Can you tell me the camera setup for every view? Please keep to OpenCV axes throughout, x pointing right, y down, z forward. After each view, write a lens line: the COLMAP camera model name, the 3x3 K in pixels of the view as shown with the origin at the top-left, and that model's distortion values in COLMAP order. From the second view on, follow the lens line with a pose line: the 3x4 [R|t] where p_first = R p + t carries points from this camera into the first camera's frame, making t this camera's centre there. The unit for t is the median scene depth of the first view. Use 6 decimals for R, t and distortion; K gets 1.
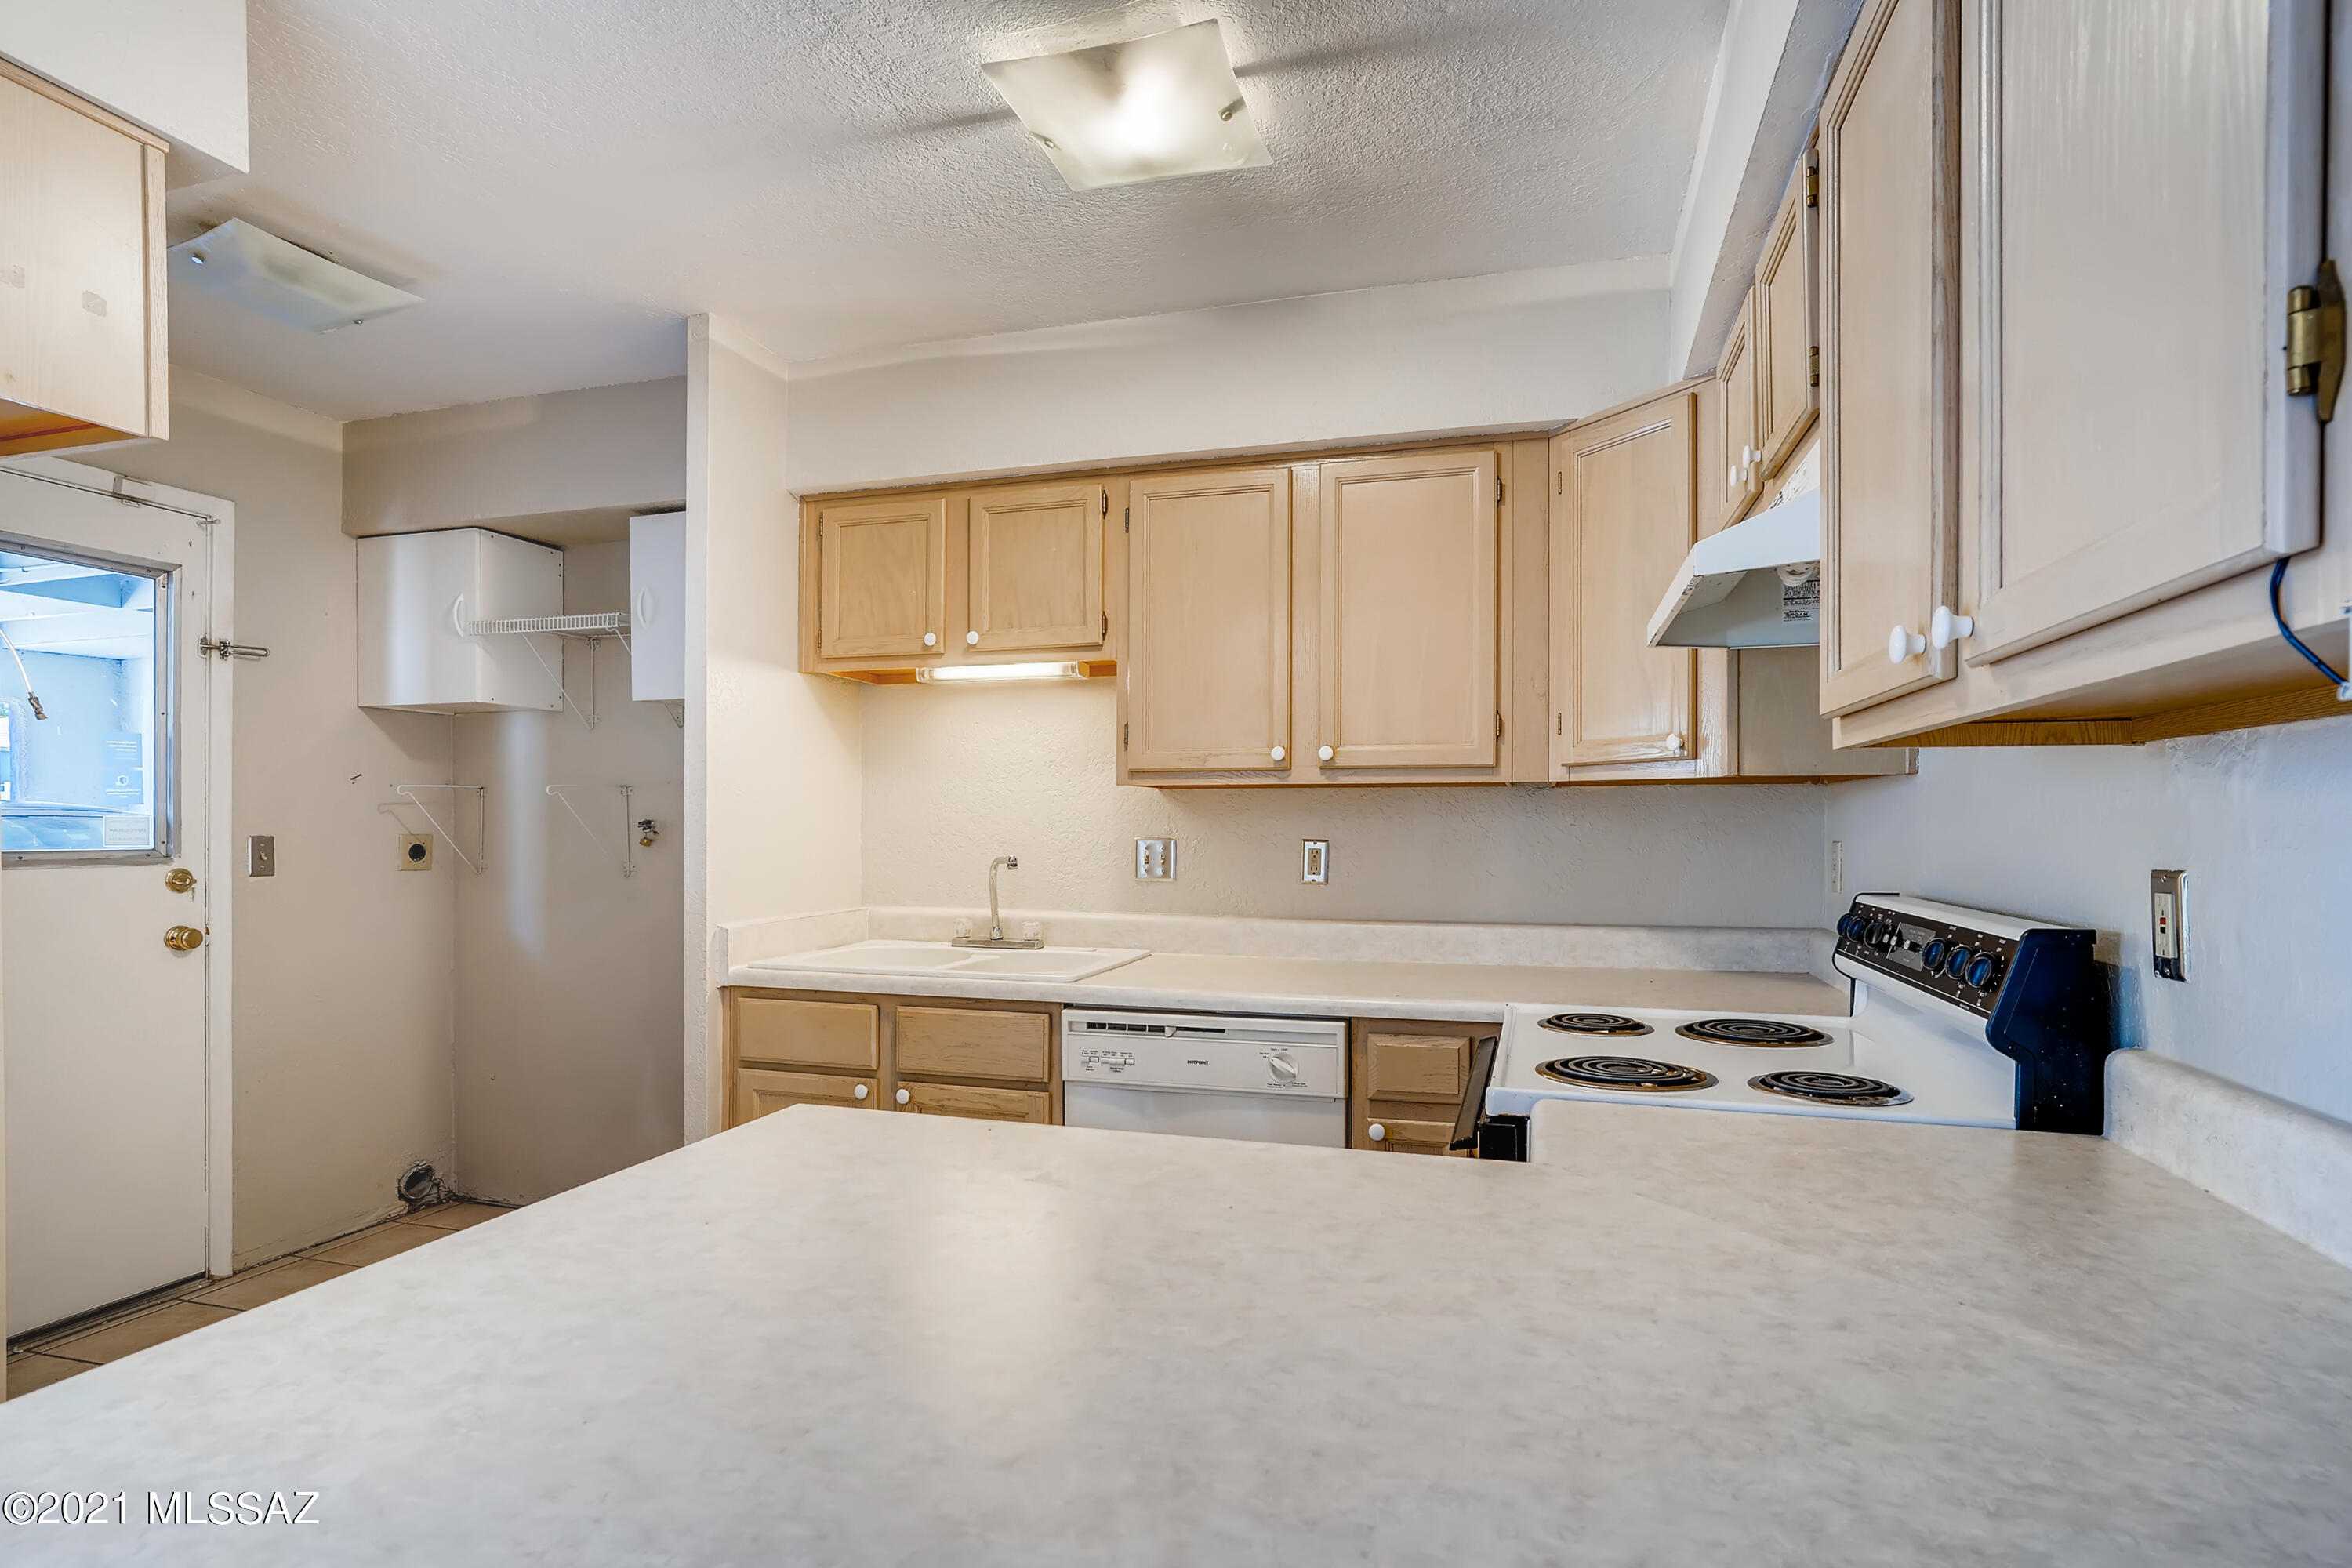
lens RADIAL K [[1173.7, 0, 1215.1], [0, 1173.7, 824.7], [0, 0, 1]] dist [-0.018241, 0.010739]
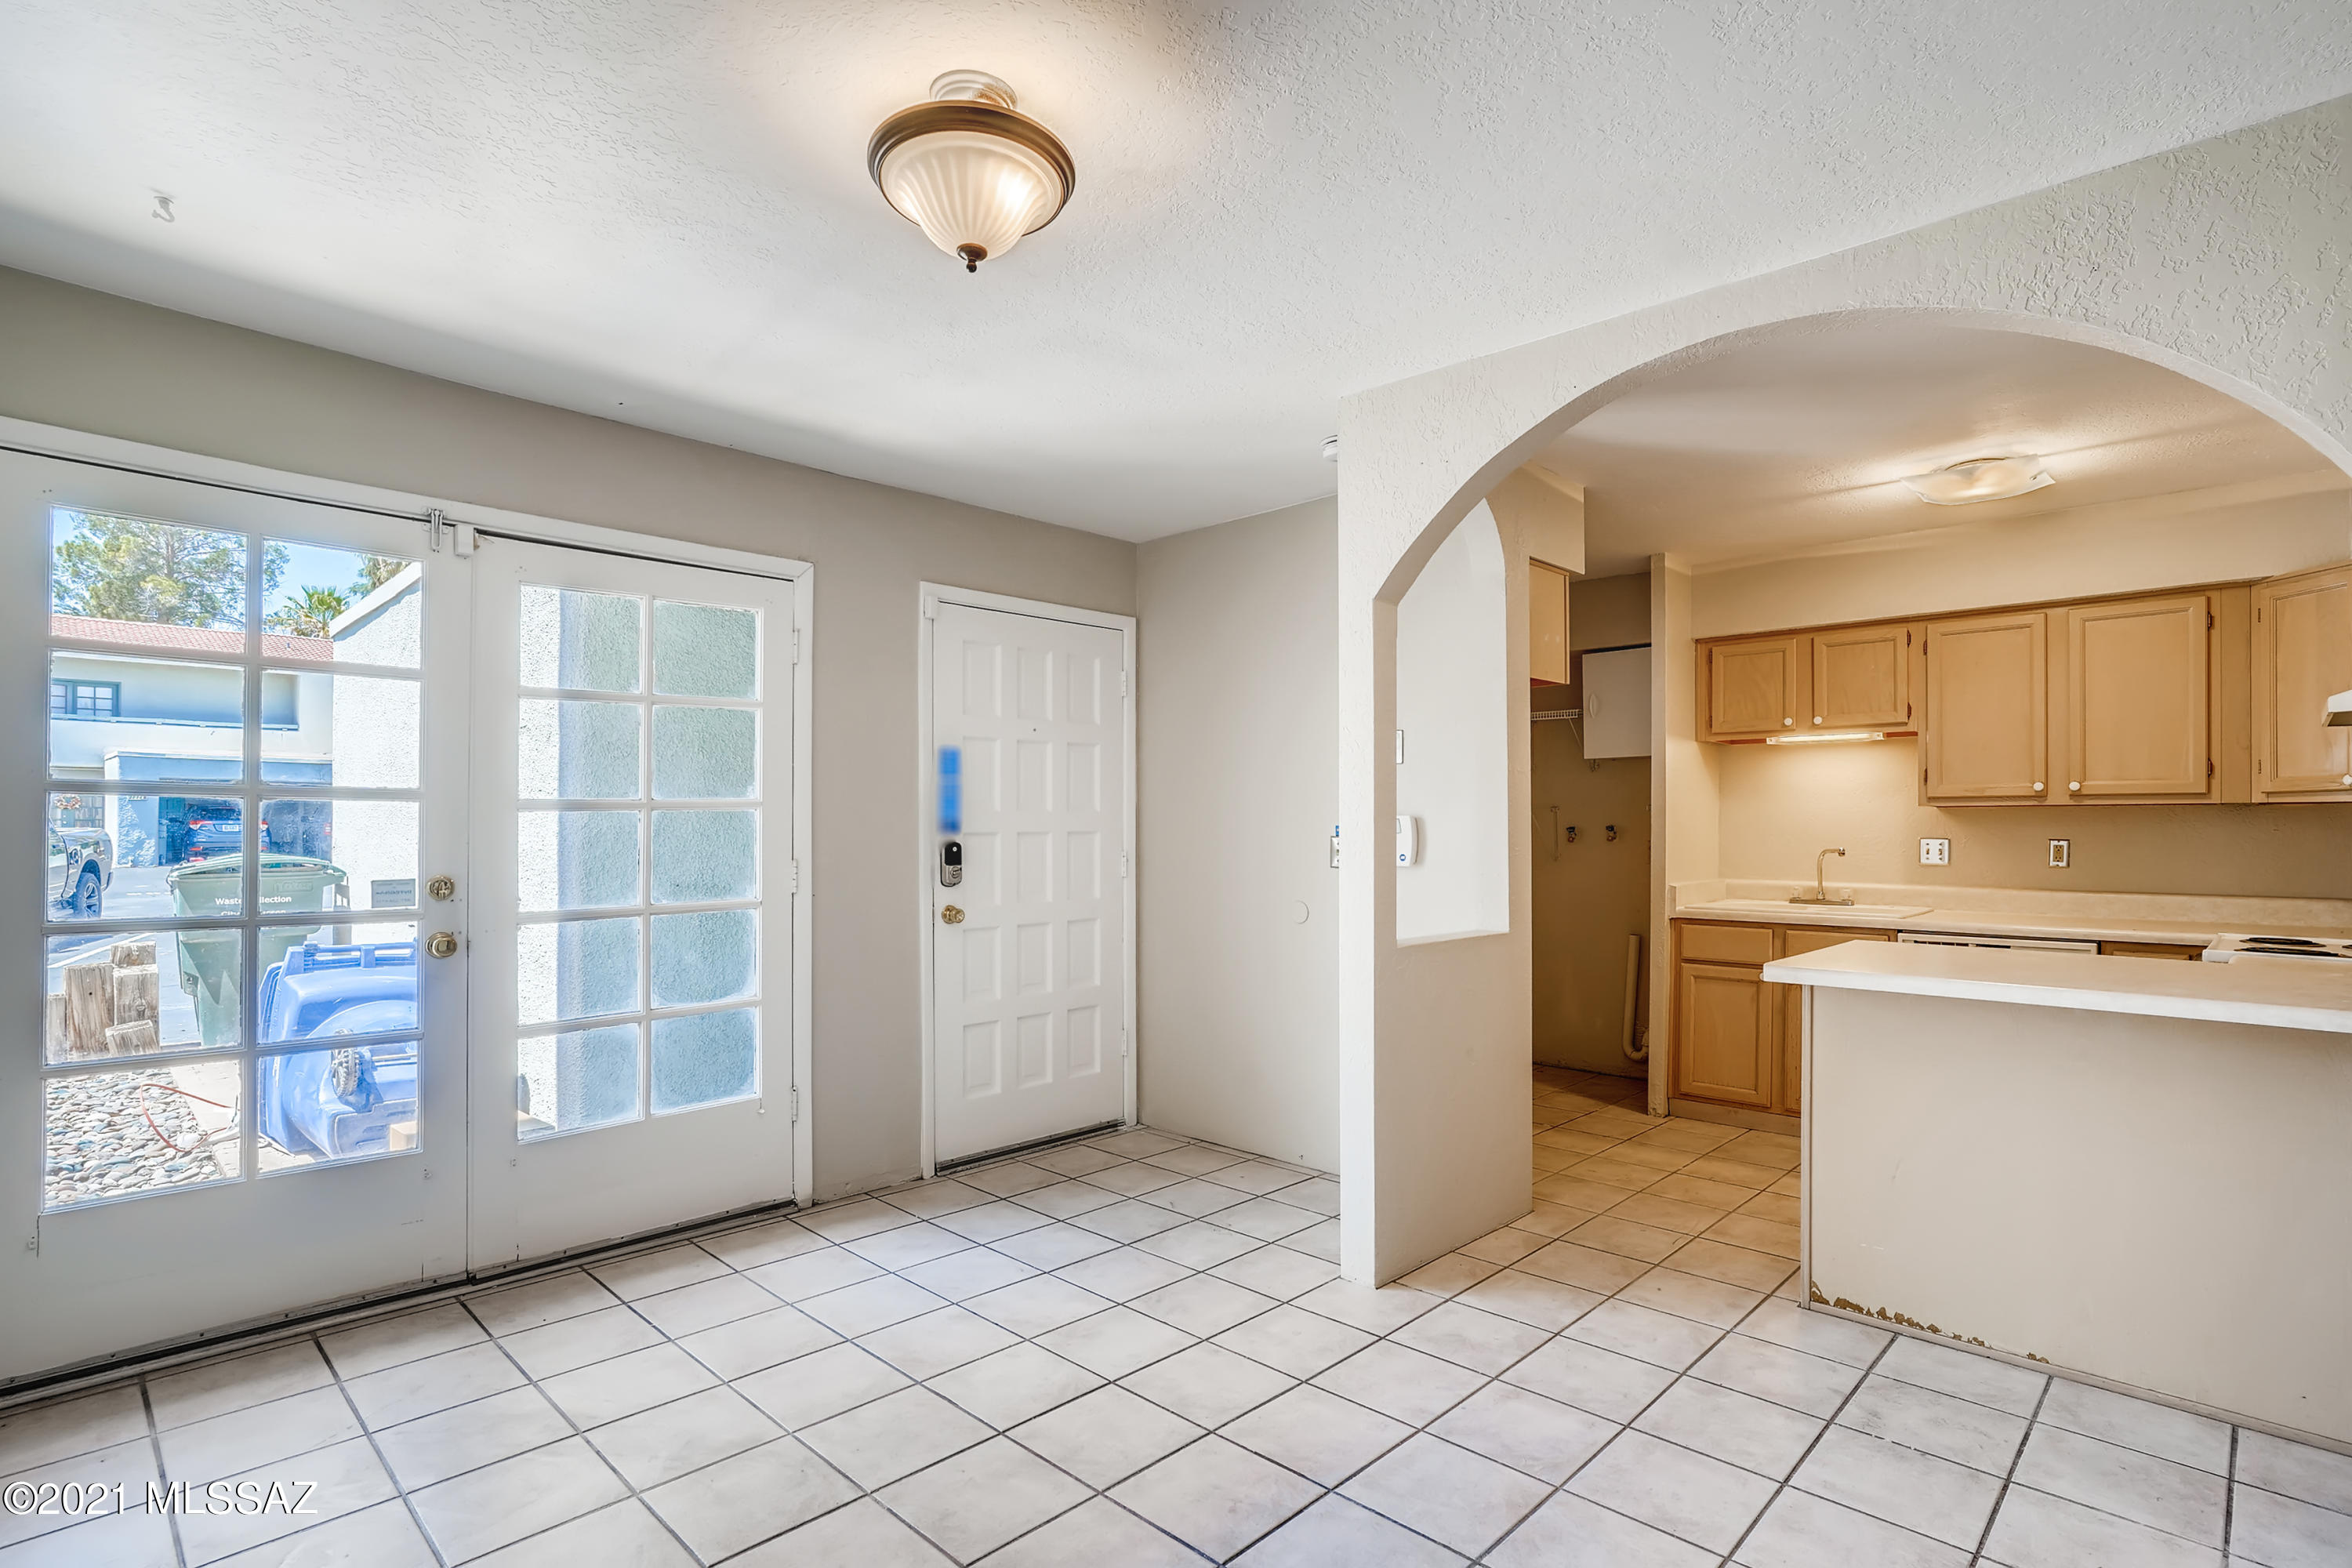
lens RADIAL K [[1173.7, 0, 1207.4], [0, 1173.7, 819.3], [0, 0, 1]] dist [-0.018241, 0.010739]
pose [[0.889579, -0.002913, -0.456772, -0.233402], [-0.001810, 0.999949, -0.009902, 0.003451], [0.456777, 0.009636, 0.889529, -0.972538]]
